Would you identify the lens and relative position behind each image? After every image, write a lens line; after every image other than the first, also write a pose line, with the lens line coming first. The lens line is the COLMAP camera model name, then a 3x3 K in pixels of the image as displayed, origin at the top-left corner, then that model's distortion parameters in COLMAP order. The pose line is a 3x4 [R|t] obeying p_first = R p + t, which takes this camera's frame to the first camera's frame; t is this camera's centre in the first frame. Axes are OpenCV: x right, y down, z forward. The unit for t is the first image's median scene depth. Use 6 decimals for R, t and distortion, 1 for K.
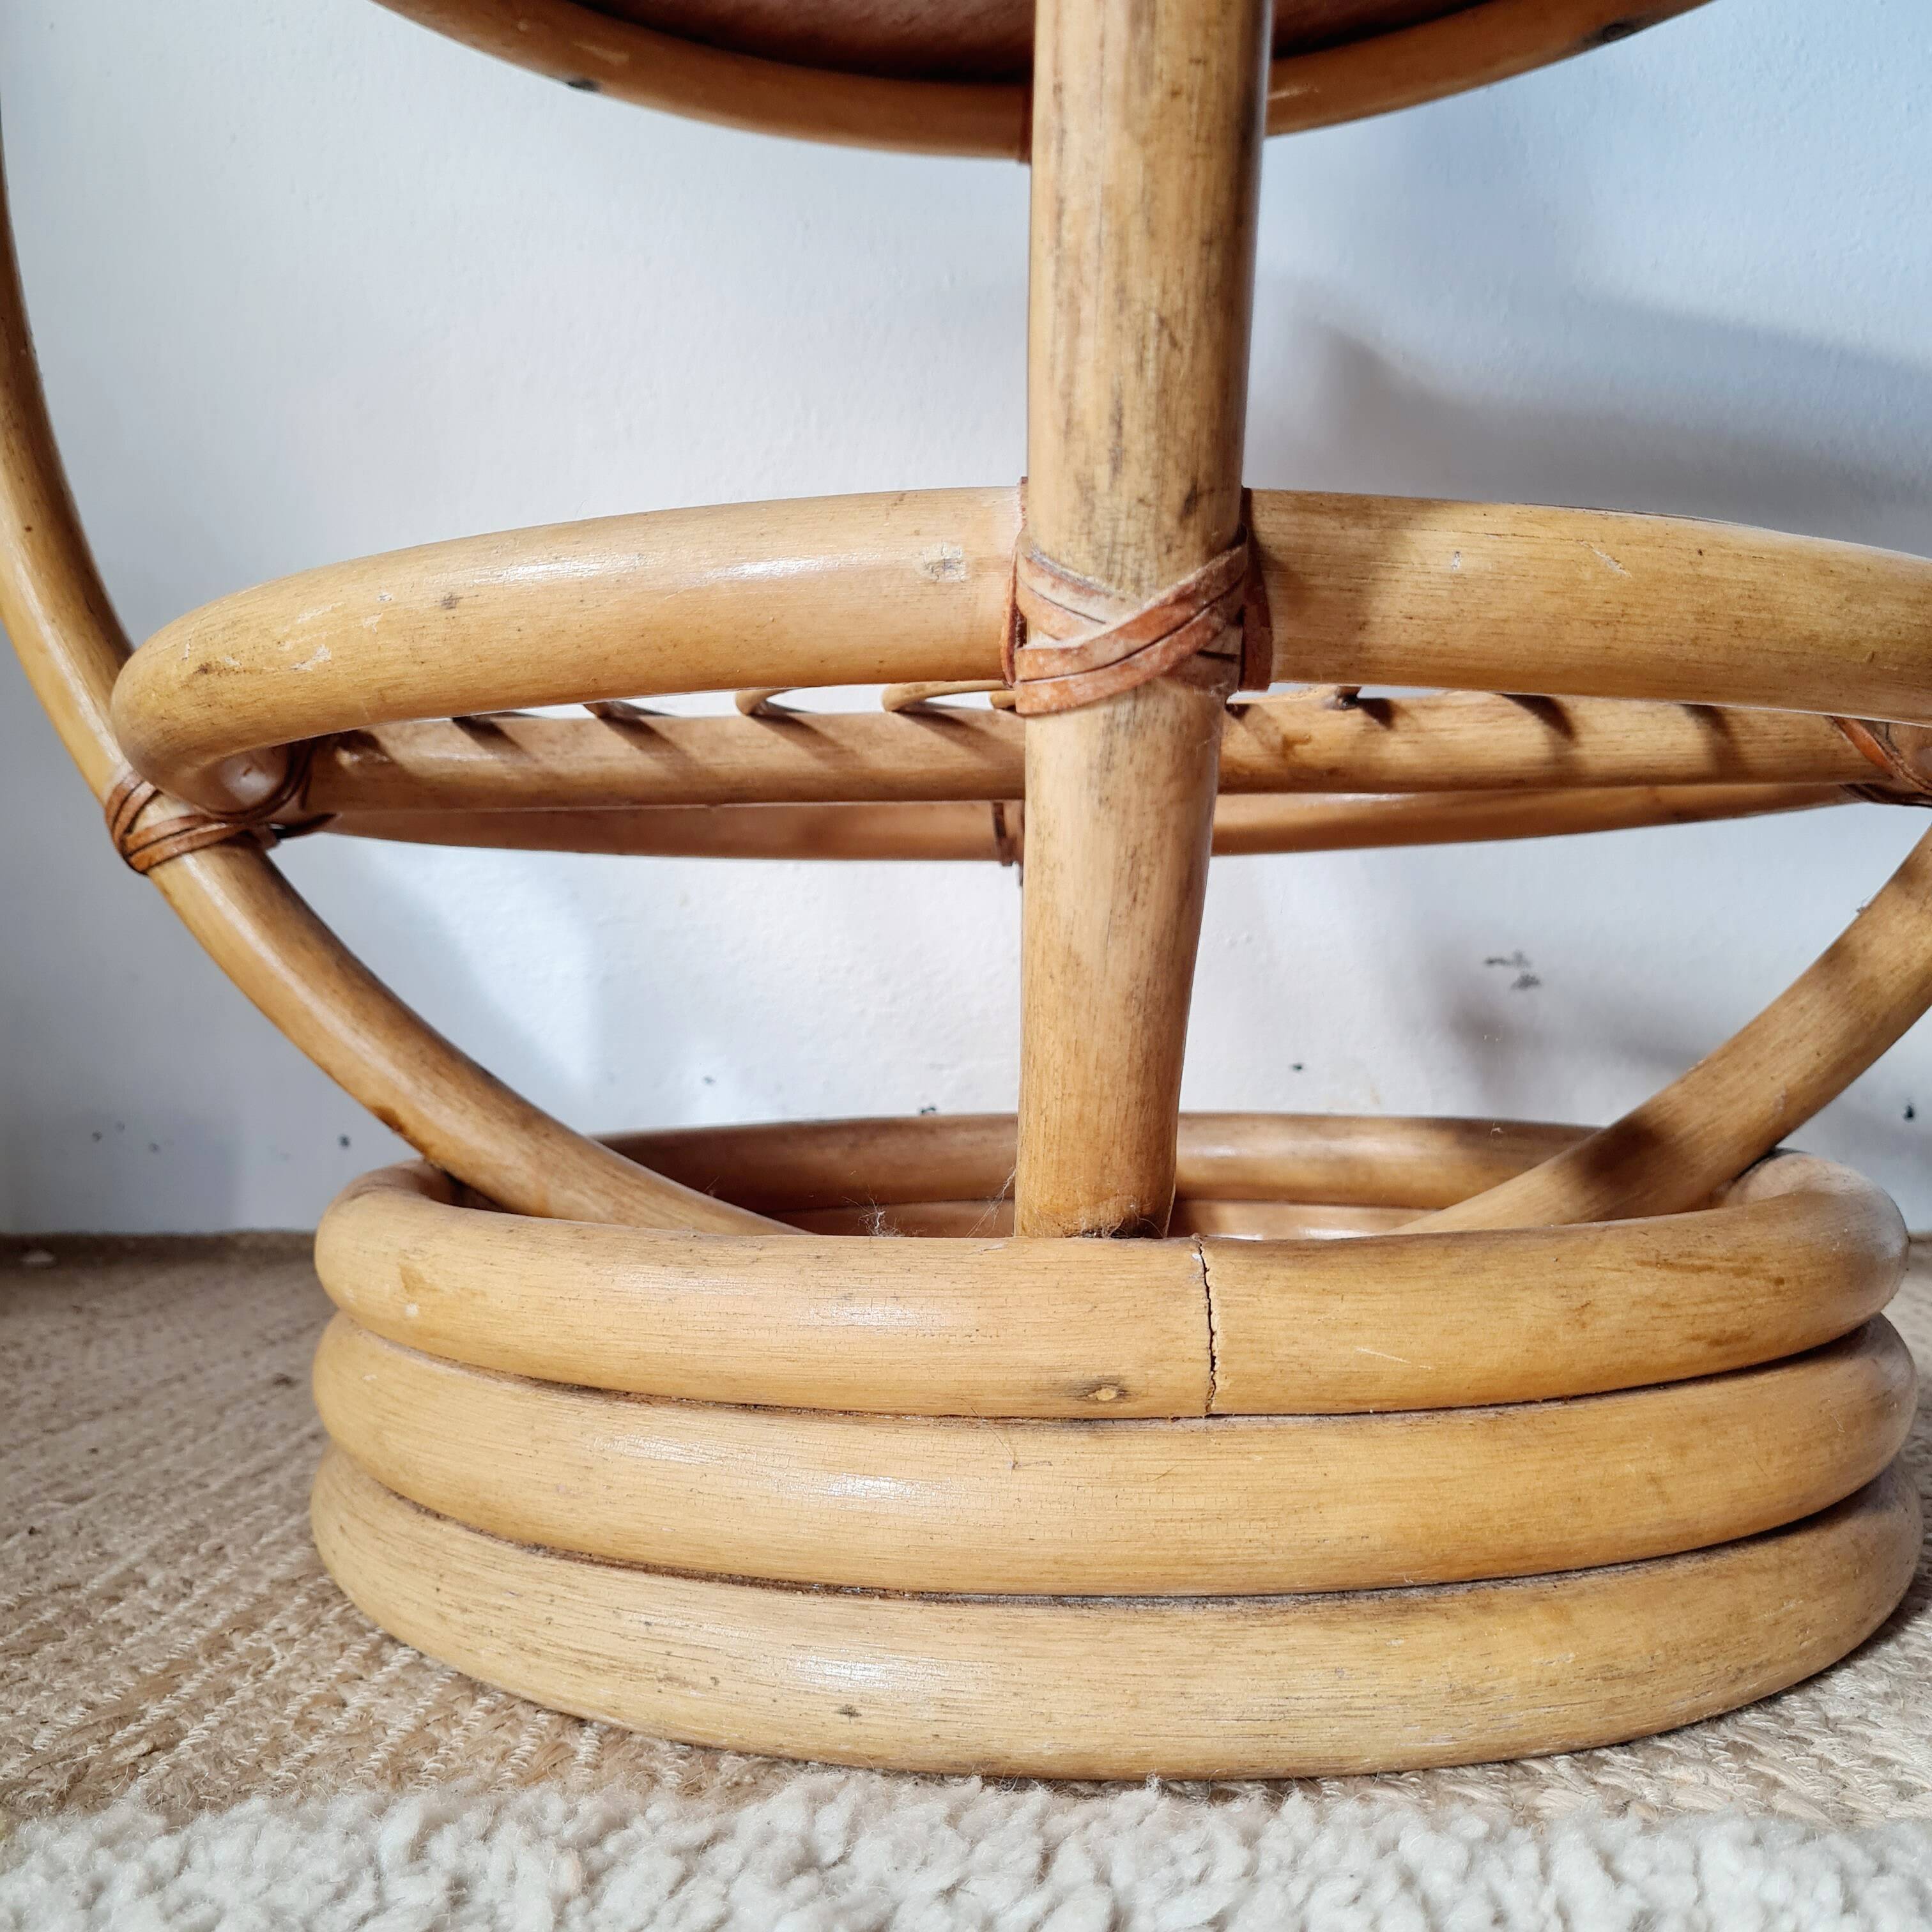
lens RADIAL K [[1940.2, 0, 965.2], [0, 1940.2, 965.4], [0, 0, 1]] dist [0.018932, 0.000000]
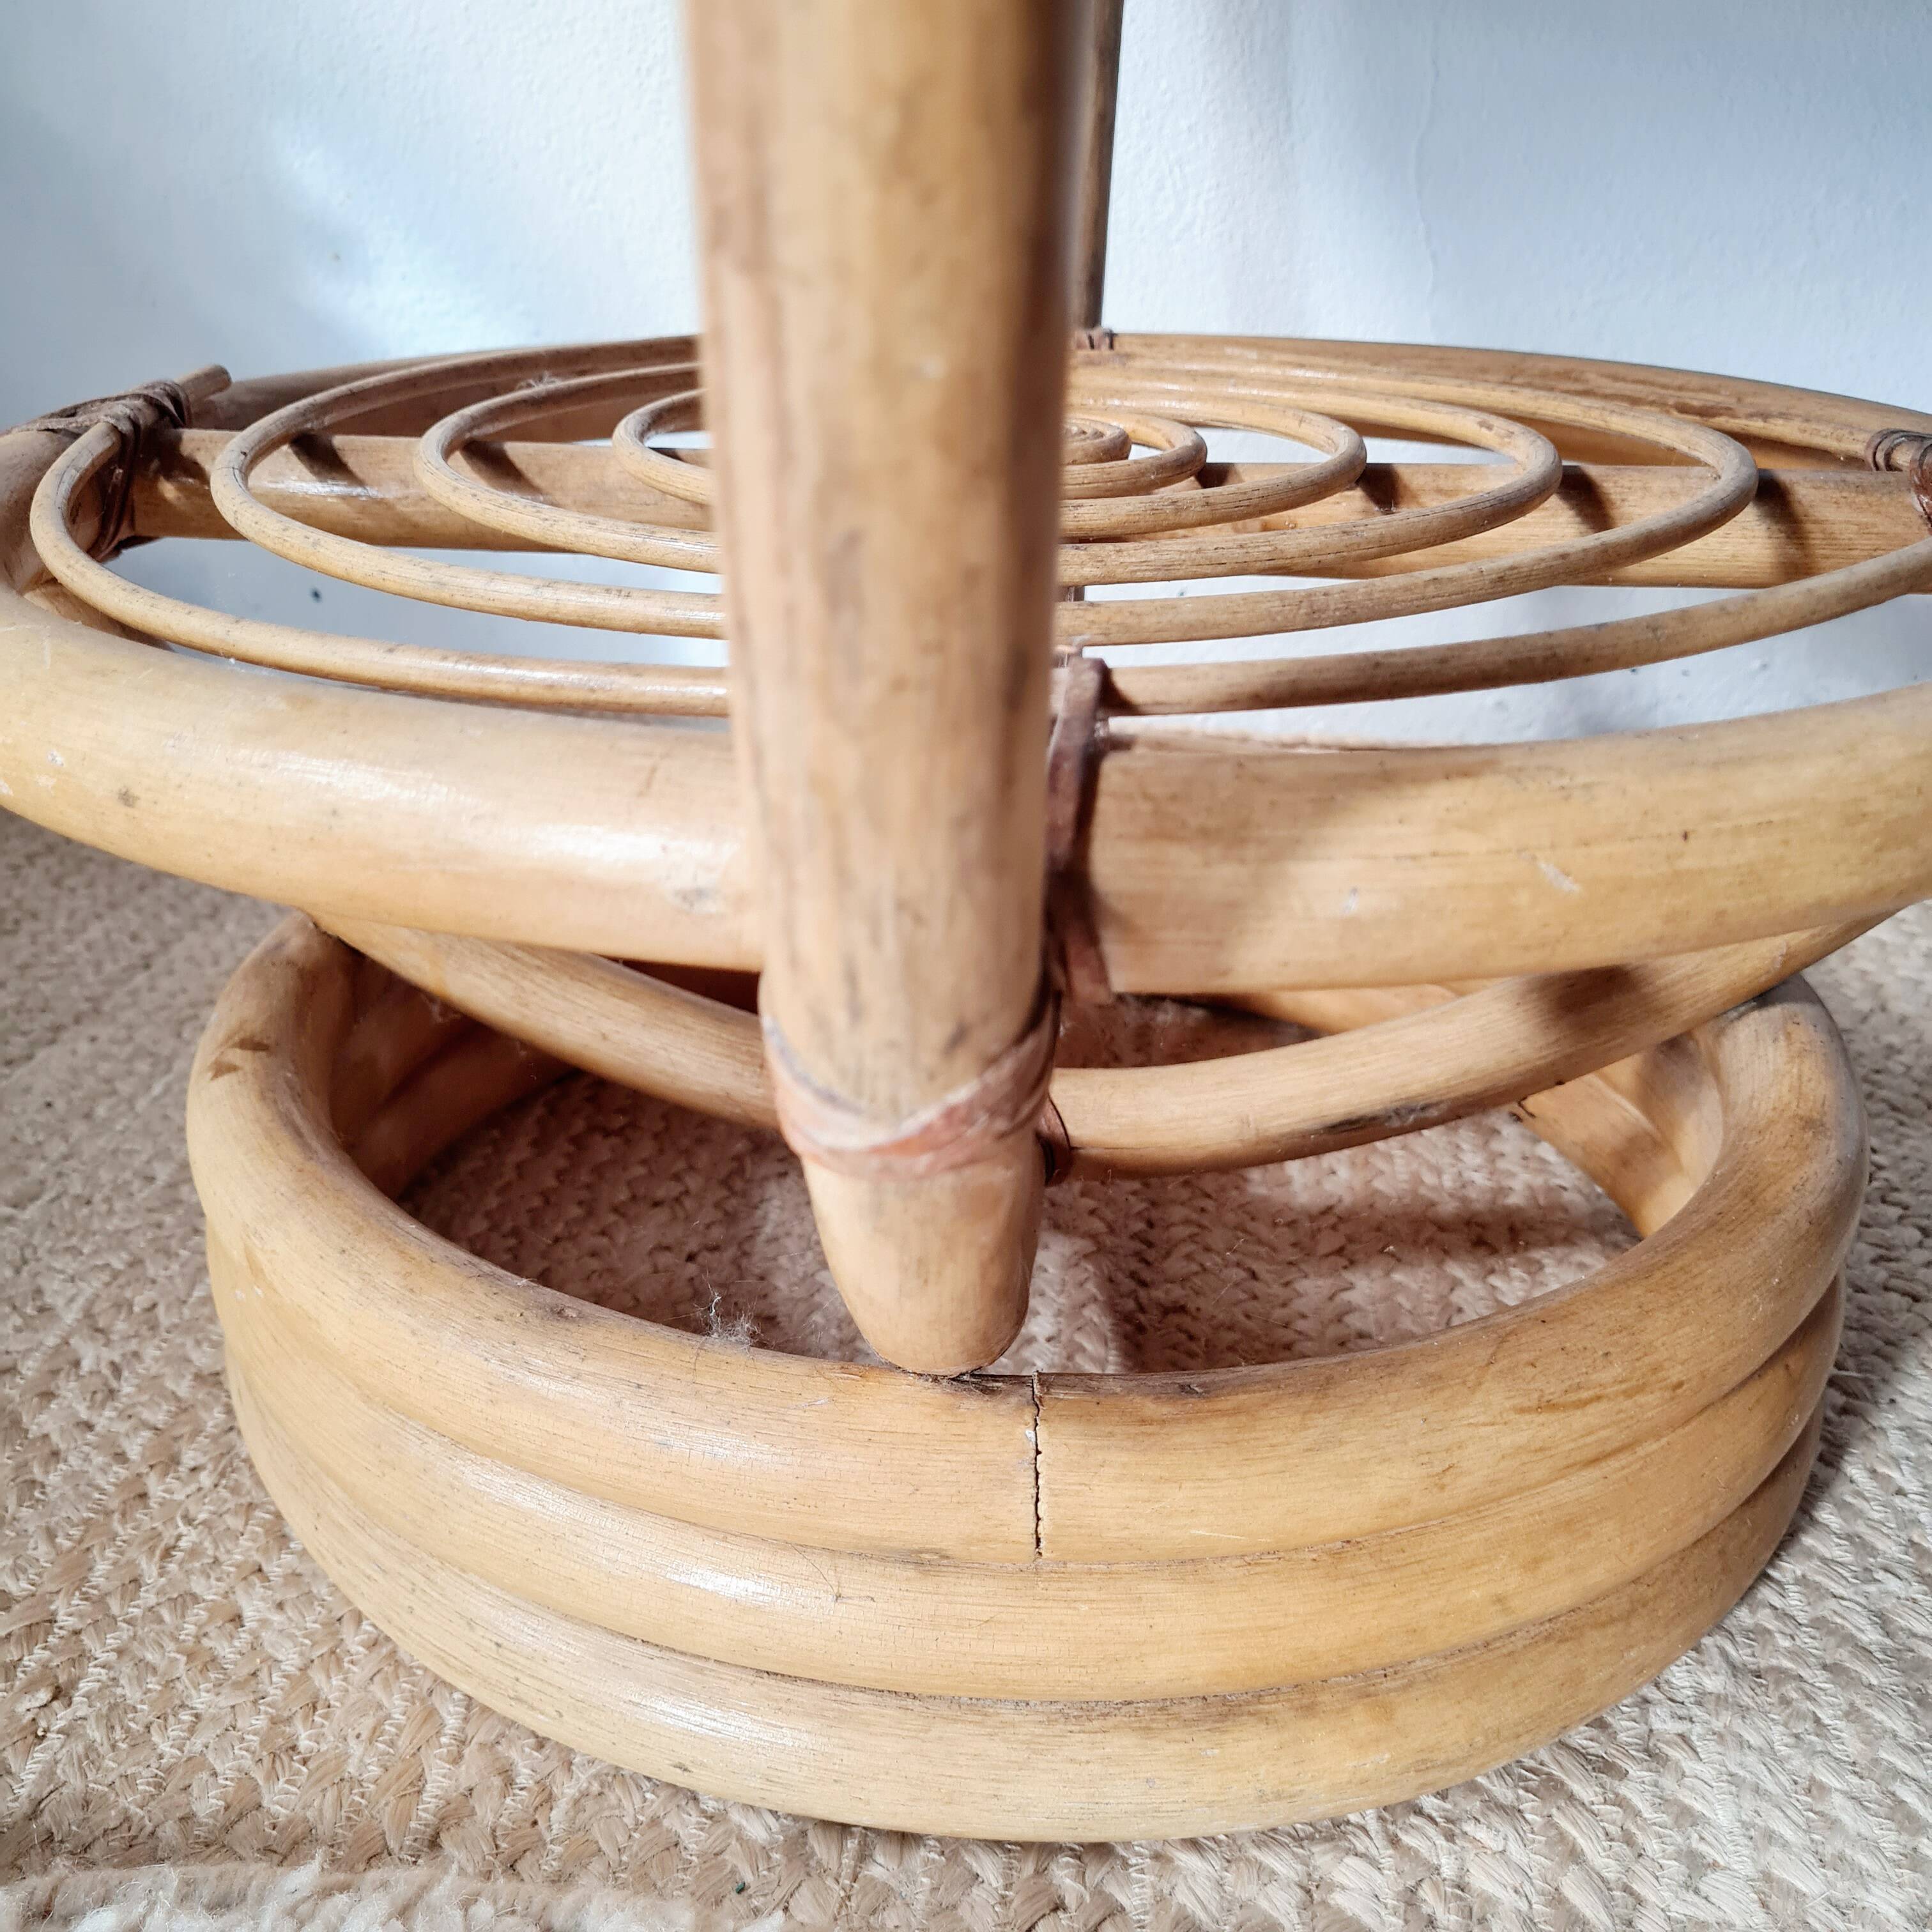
lens RADIAL K [[1940.2, 0, 953.0], [0, 1940.2, 940.4], [0, 0, 1]] dist [0.018932, 0.000000]
pose [[0.998247, 0.040203, -0.043444, 0.111892], [-0.018260, 0.907311, 0.420064, -0.456646], [0.056305, -0.418534, 0.906454, 0.242570]]
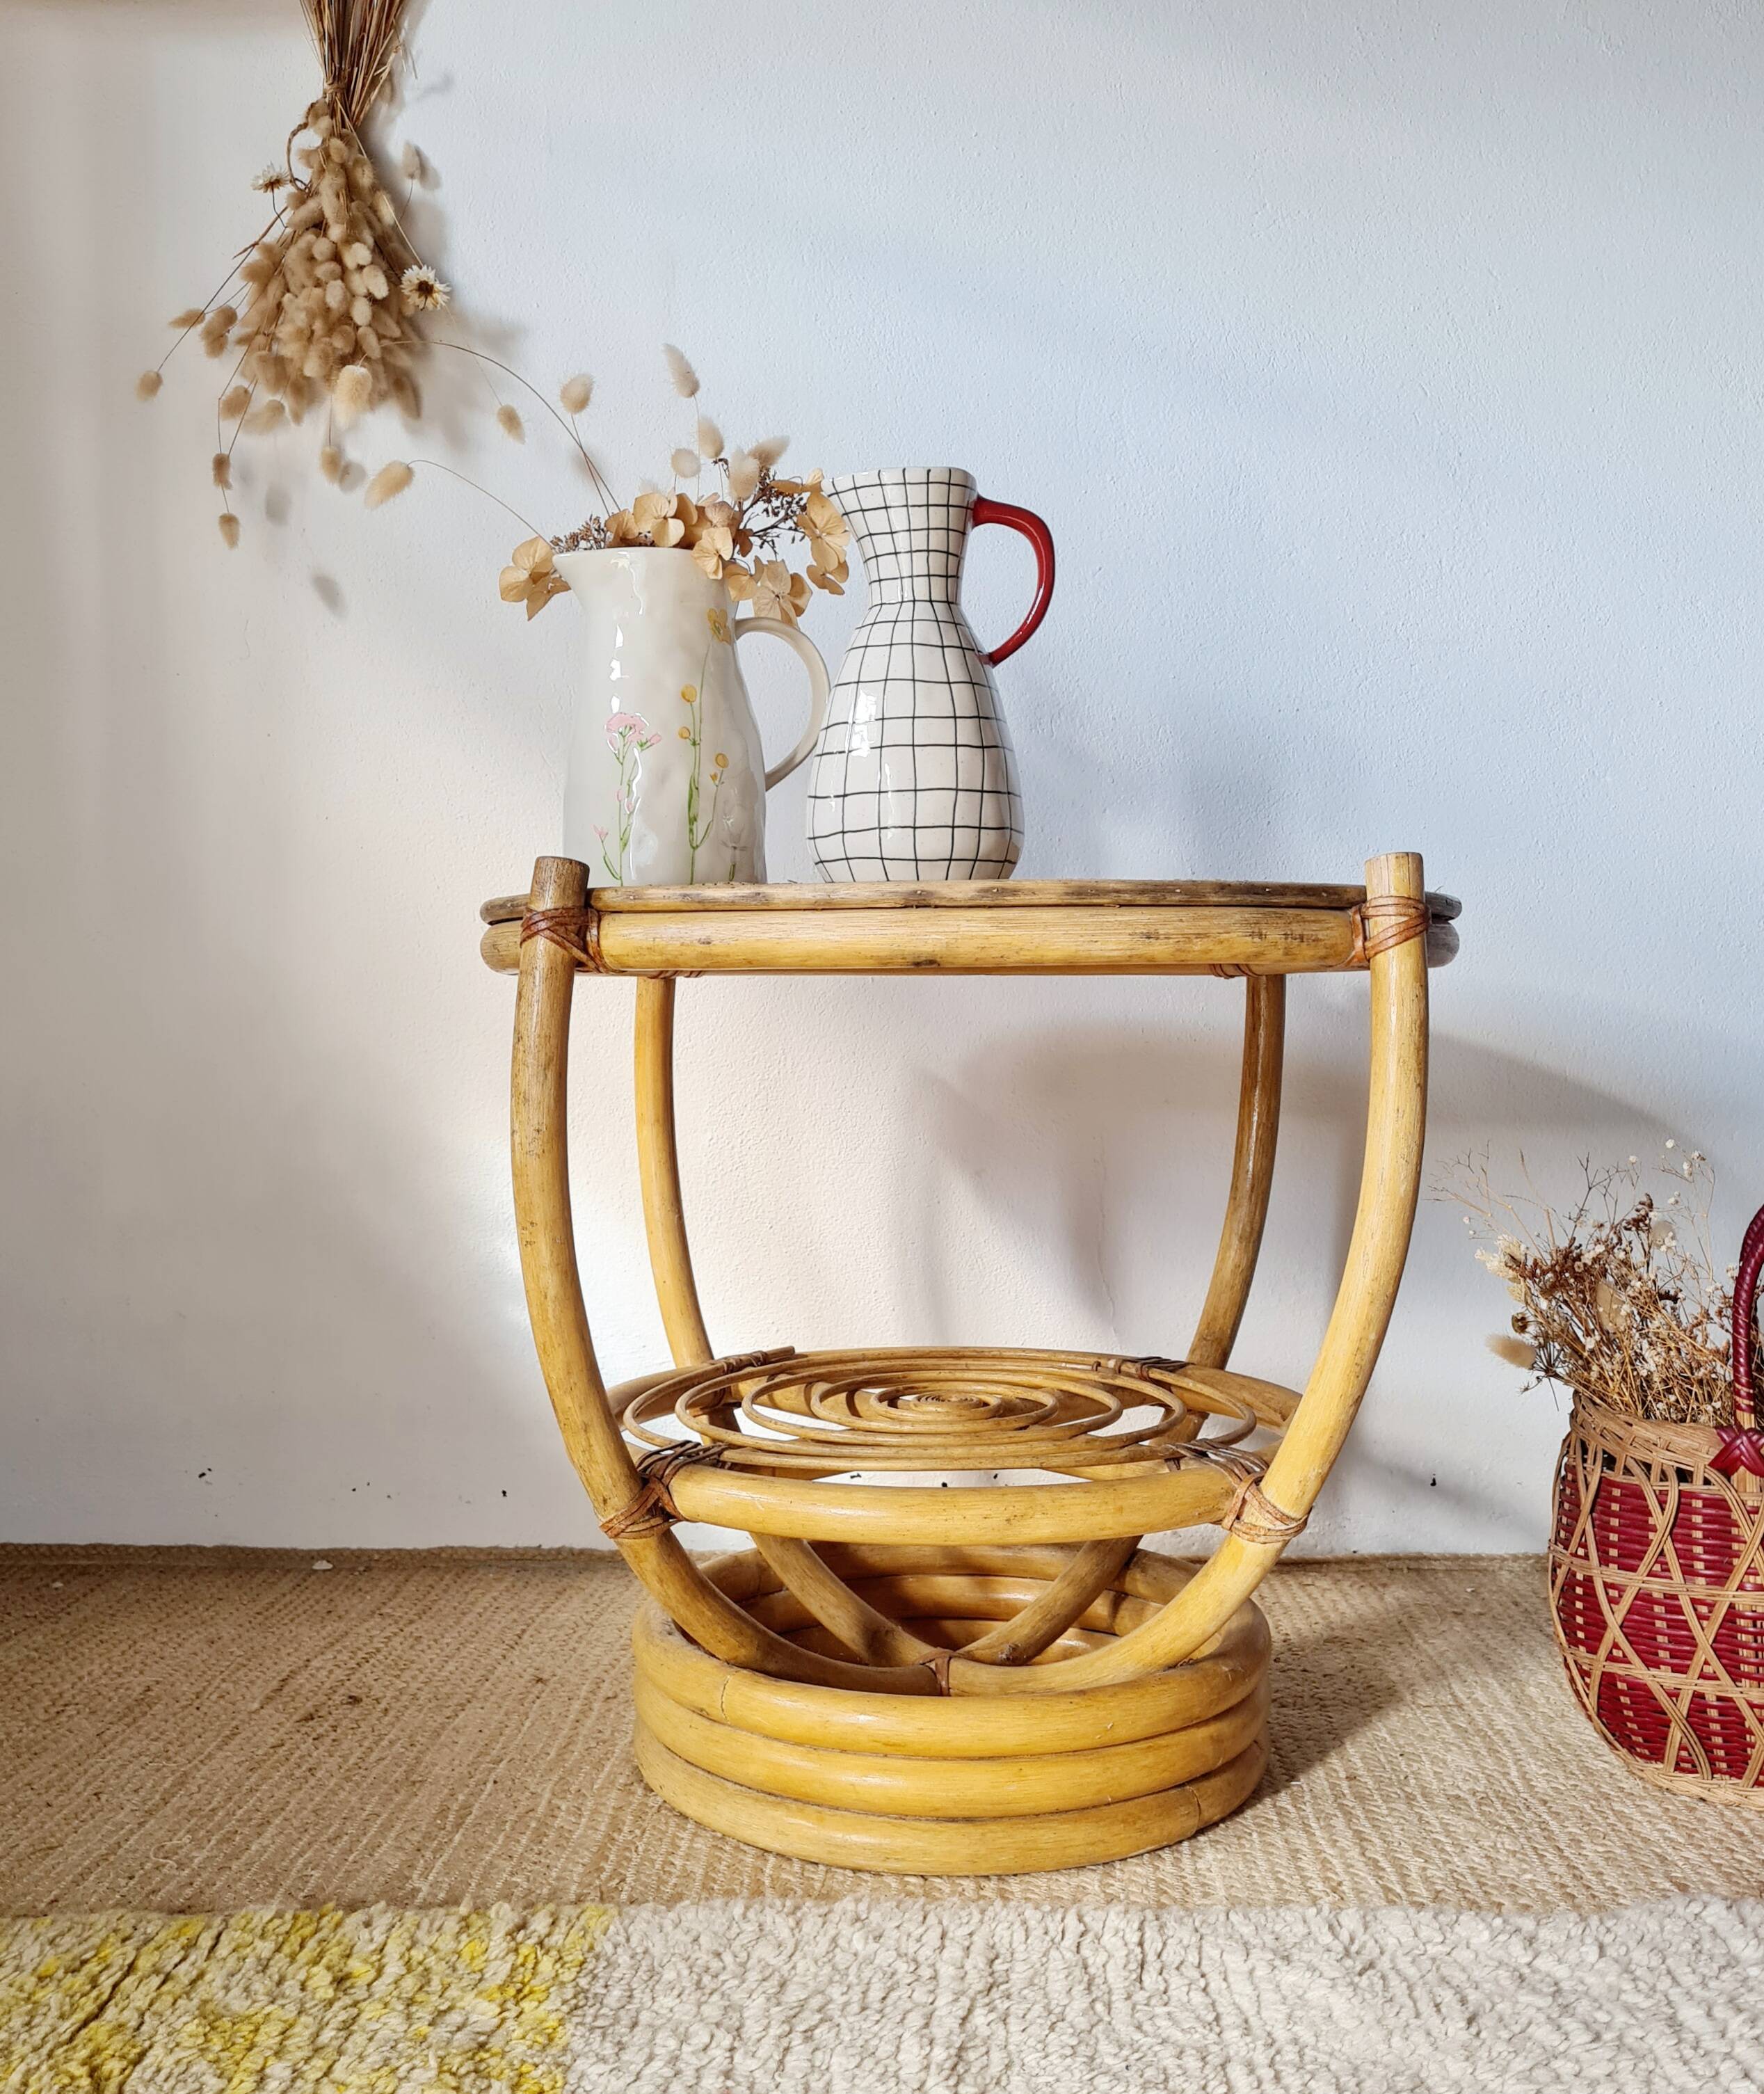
lens RADIAL K [[2096.1, 0, 880.2], [0, 2096.1, 1018.7], [0, 0, 1]] dist [0.047156, 0.000000]
pose [[0.999798, 0.005086, 0.019448, -0.098572], [-0.005545, 0.999706, 0.023613, -1.018824], [-0.019322, -0.023716, 0.999532, -2.255830]]
